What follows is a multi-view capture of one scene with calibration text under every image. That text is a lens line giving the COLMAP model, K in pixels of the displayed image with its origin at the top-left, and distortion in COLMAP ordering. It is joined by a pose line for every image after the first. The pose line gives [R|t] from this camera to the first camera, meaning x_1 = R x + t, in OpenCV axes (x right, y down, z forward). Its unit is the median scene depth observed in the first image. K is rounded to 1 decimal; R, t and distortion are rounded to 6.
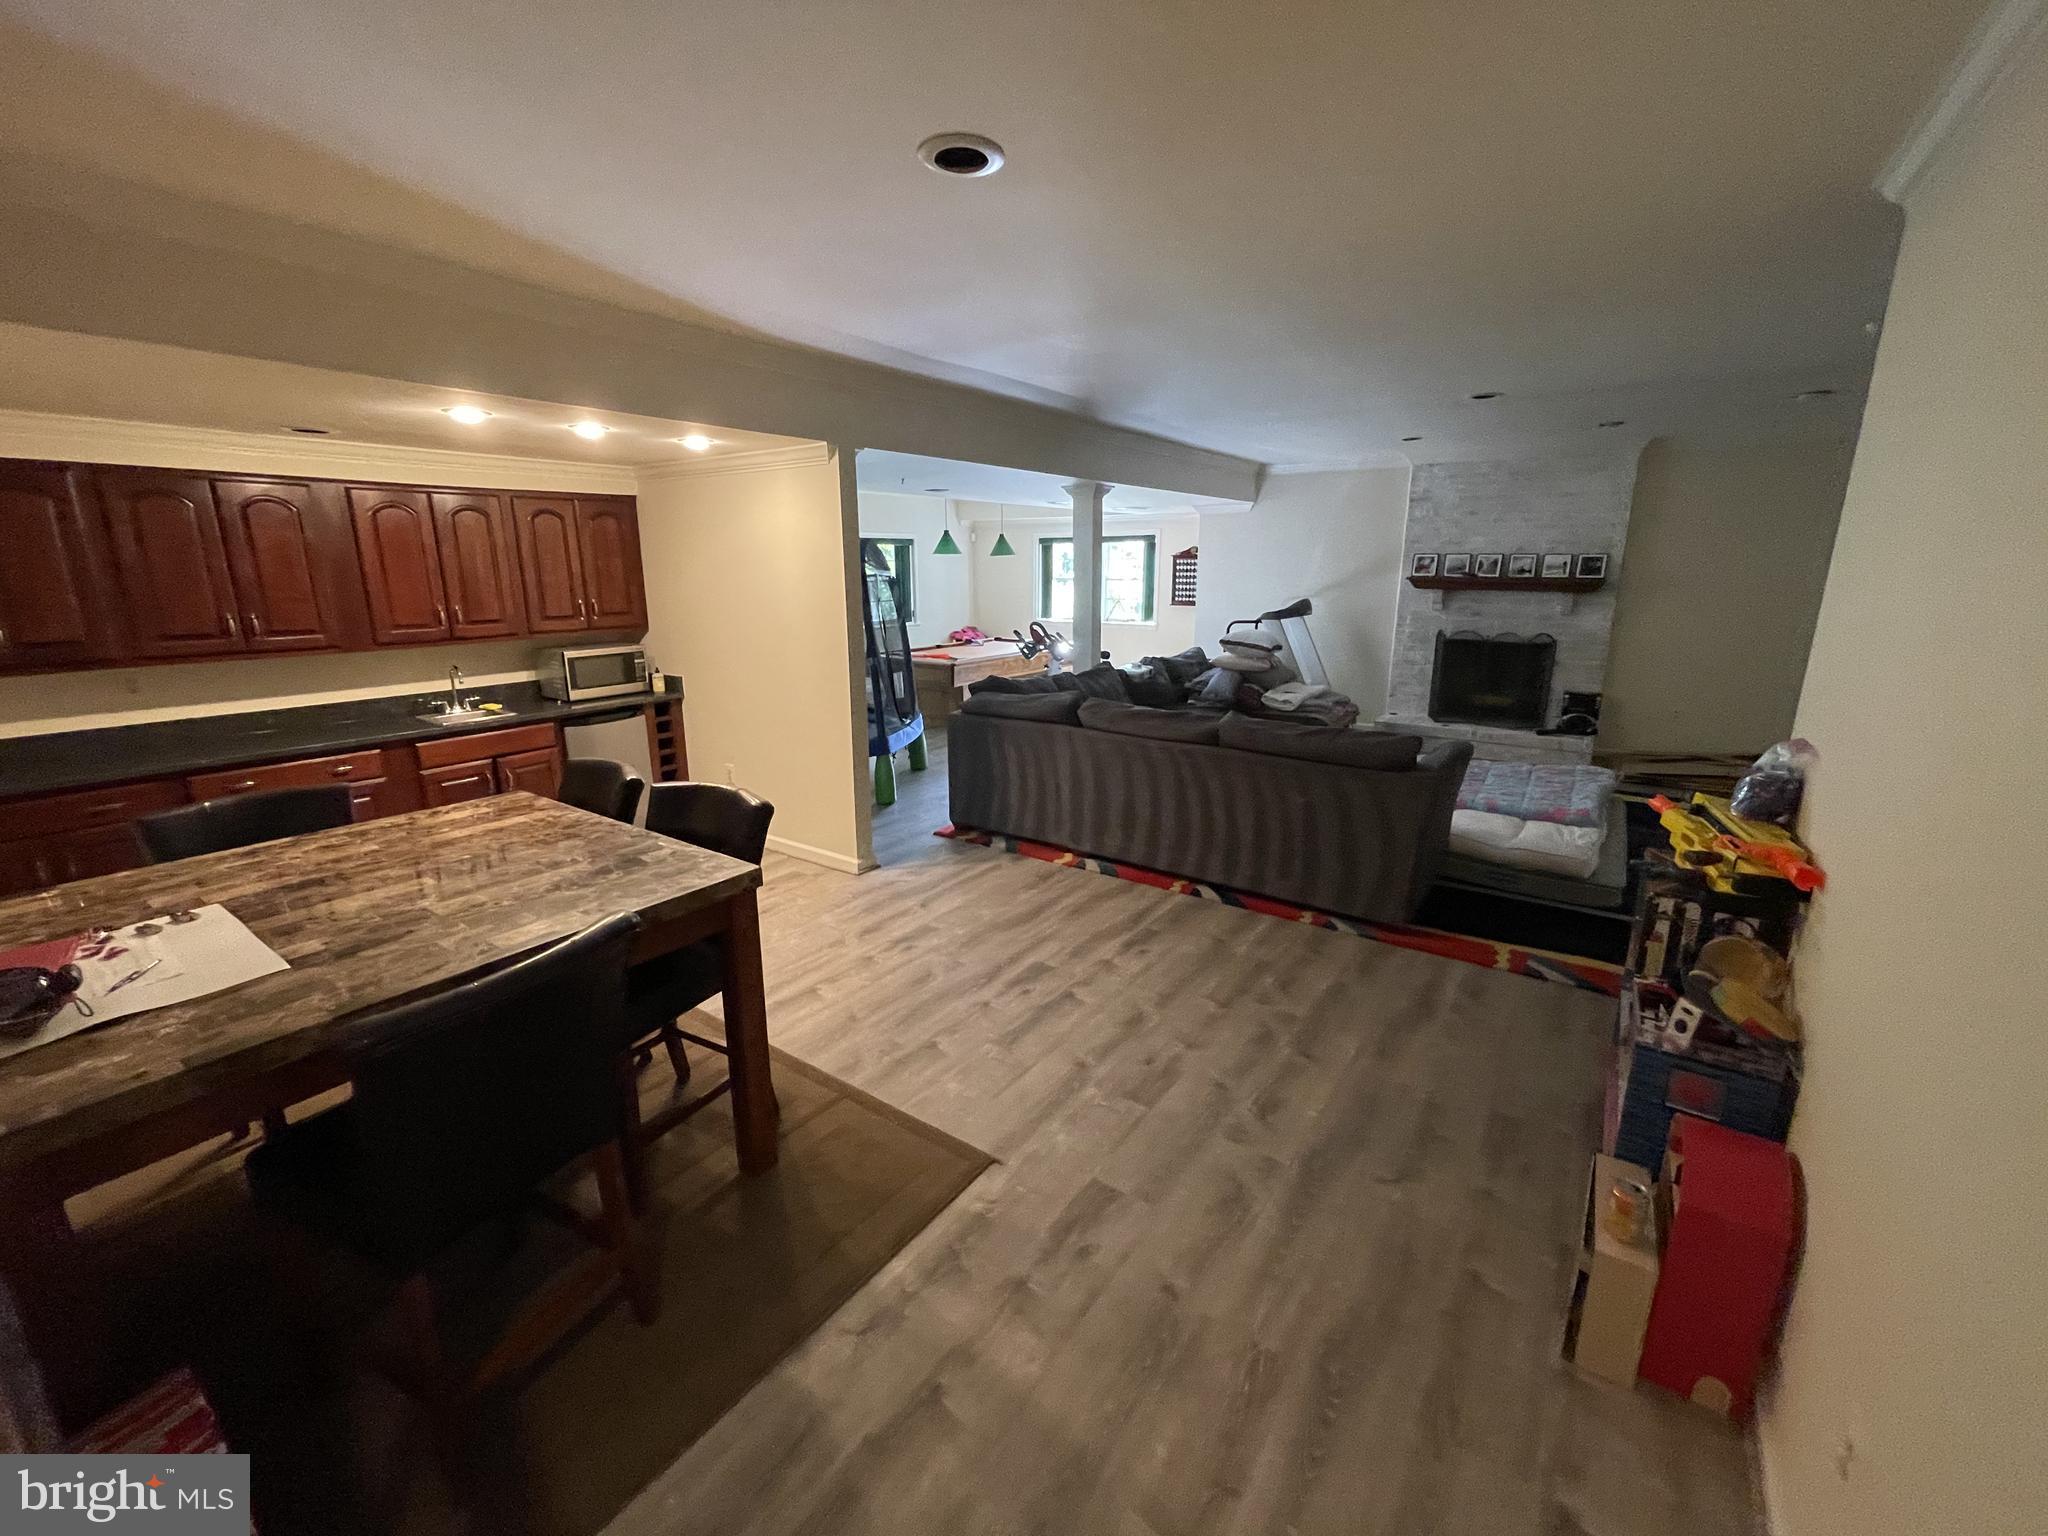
lens RADIAL K [[829.7, 0, 1021.5], [0, 829.7, 762.6], [0, 0, 1]] dist [-0.002696, 0.000412]
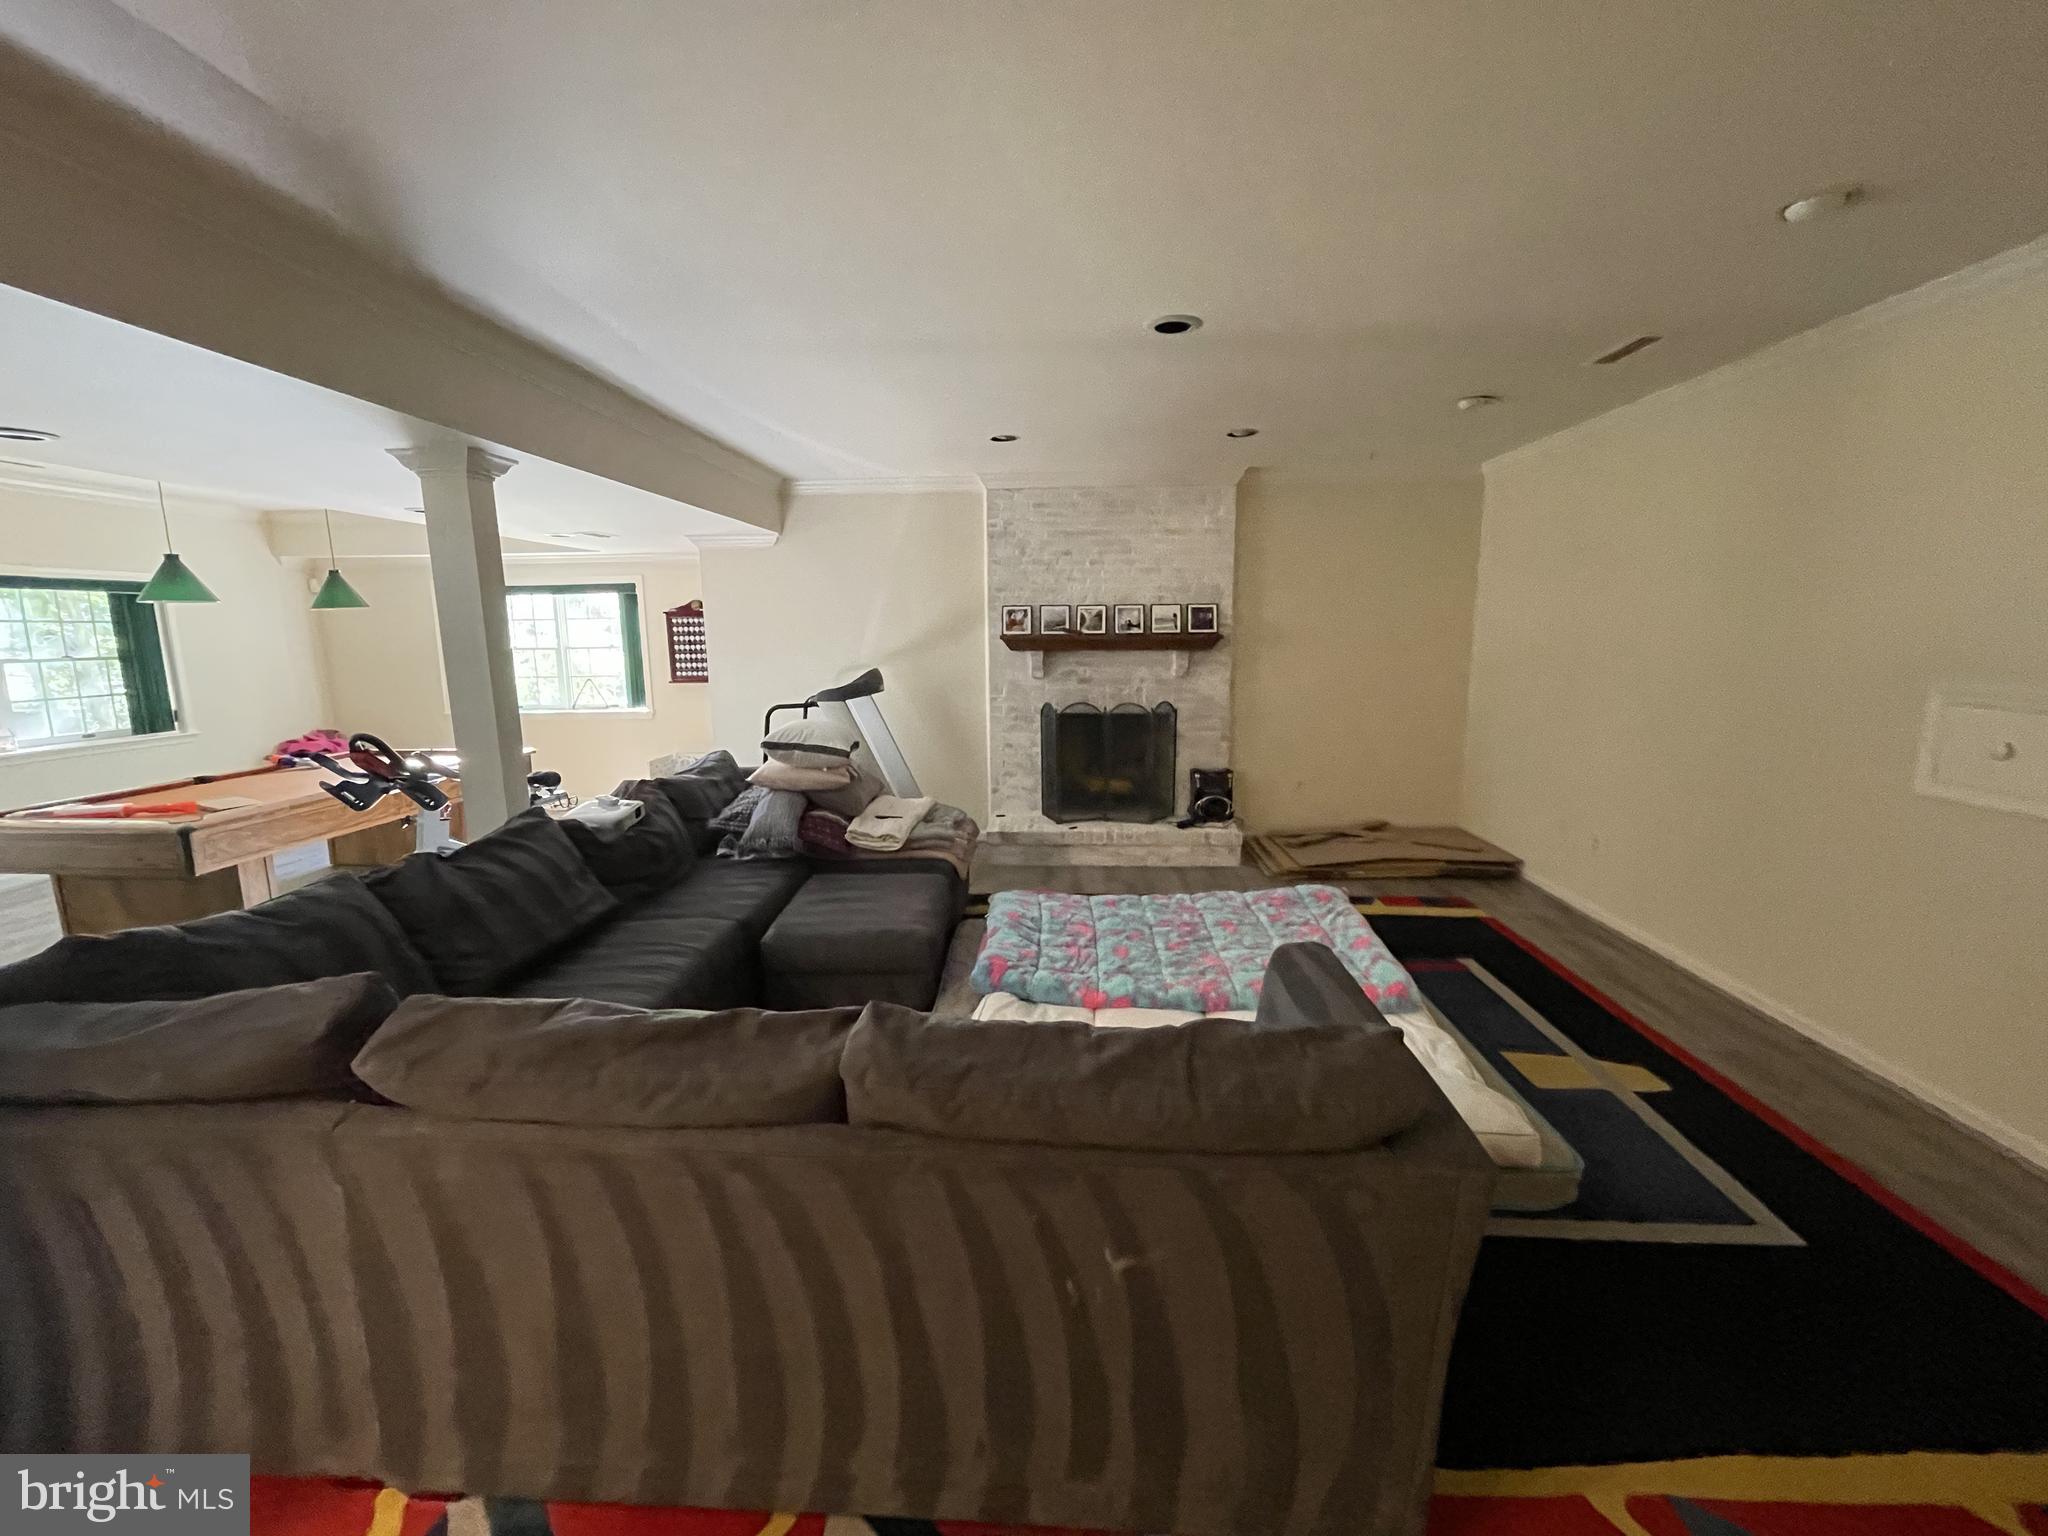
lens RADIAL K [[829.7, 0, 1022.0], [0, 829.7, 767.7], [0, 0, 1]] dist [-0.002696, 0.000412]
pose [[0.843117, -0.094522, 0.529357, 0.077521], [0.134403, 0.990226, -0.037252, -0.078203], [-0.520662, 0.102555, 0.847581, 0.382850]]
